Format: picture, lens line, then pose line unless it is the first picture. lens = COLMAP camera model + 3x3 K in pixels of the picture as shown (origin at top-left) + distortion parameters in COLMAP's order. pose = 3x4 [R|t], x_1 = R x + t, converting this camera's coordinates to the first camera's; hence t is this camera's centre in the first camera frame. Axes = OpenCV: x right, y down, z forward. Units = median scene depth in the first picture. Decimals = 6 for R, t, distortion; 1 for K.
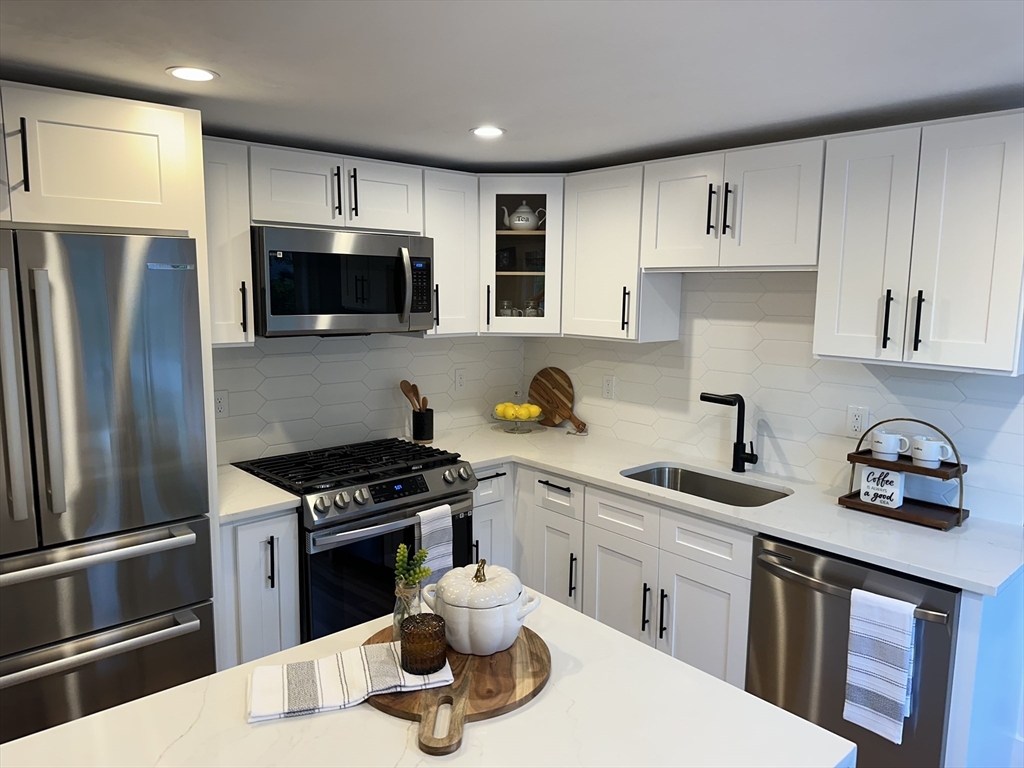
lens RADIAL K [[705.8, 0, 519.9], [0, 705.8, 370.0], [0, 0, 1]] dist [0.044801, -0.051710]
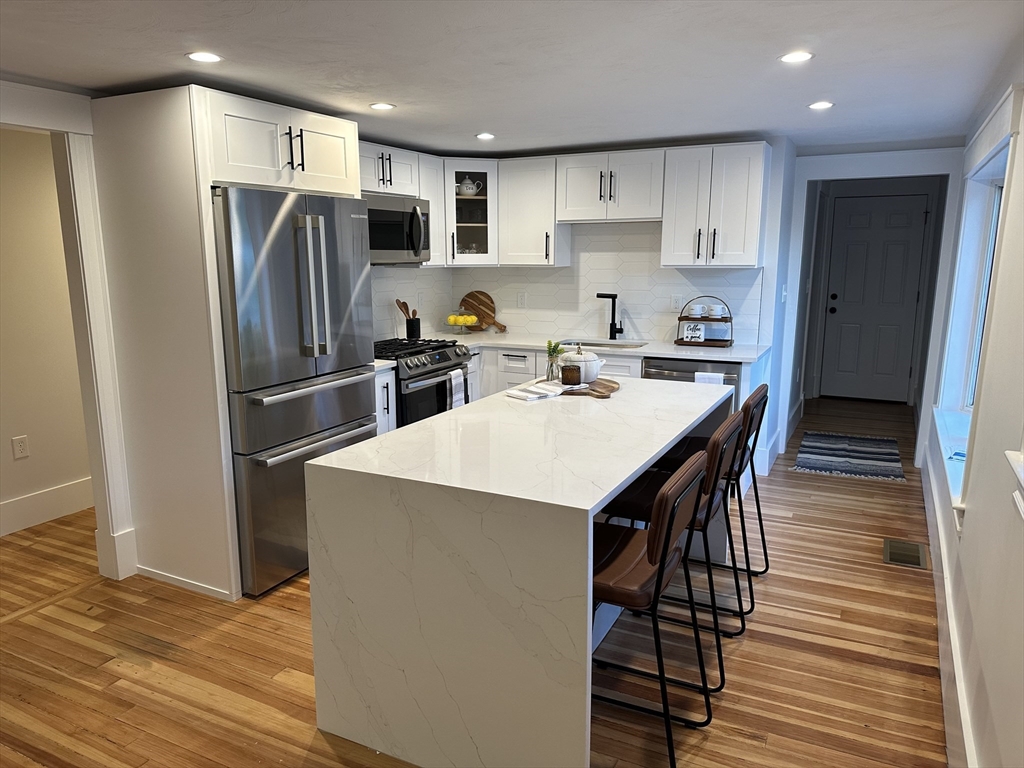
lens RADIAL K [[705.8, 0, 516.3], [0, 705.8, 387.4], [0, 0, 1]] dist [0.044801, -0.051710]
pose [[0.929752, -0.083420, 0.358613, -0.560247], [0.058423, 0.995081, 0.080004, 0.110267], [-0.363522, -0.053433, 0.930052, -0.545416]]
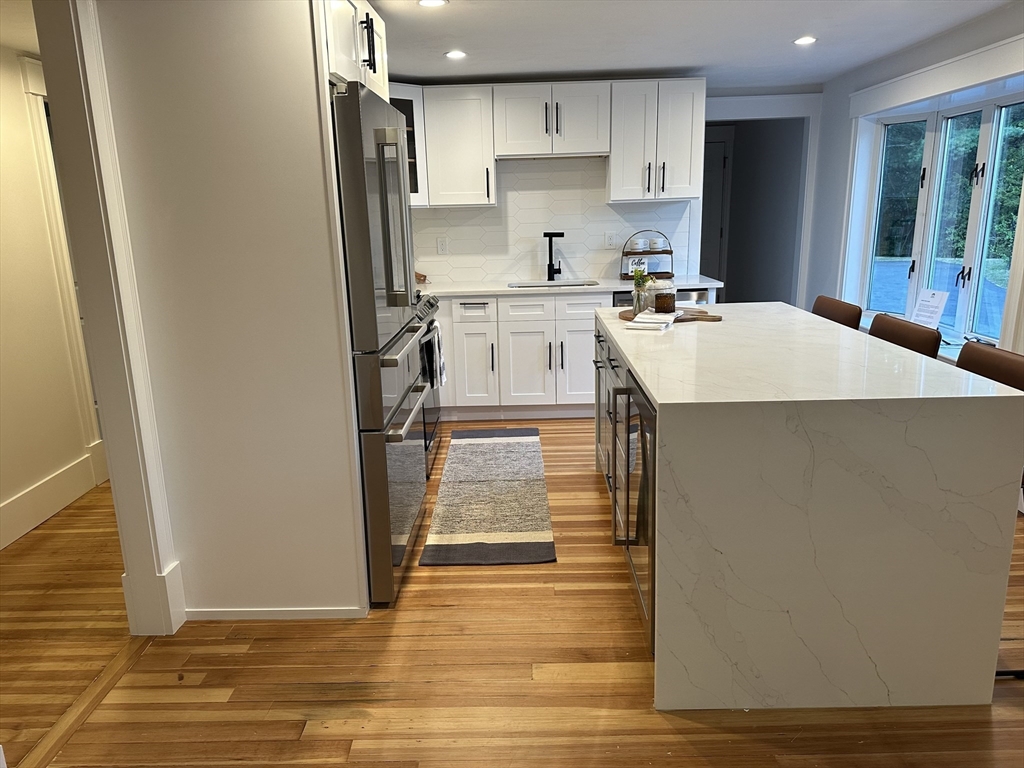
lens RADIAL K [[705.8, 0, 511.7], [0, 705.8, 381.3], [0, 0, 1]] dist [0.044801, -0.051710]
pose [[0.681516, -0.201247, 0.703588, -1.030618], [0.125142, 0.979331, 0.158902, 0.101020], [-0.721024, -0.020246, 0.692614, -0.114566]]
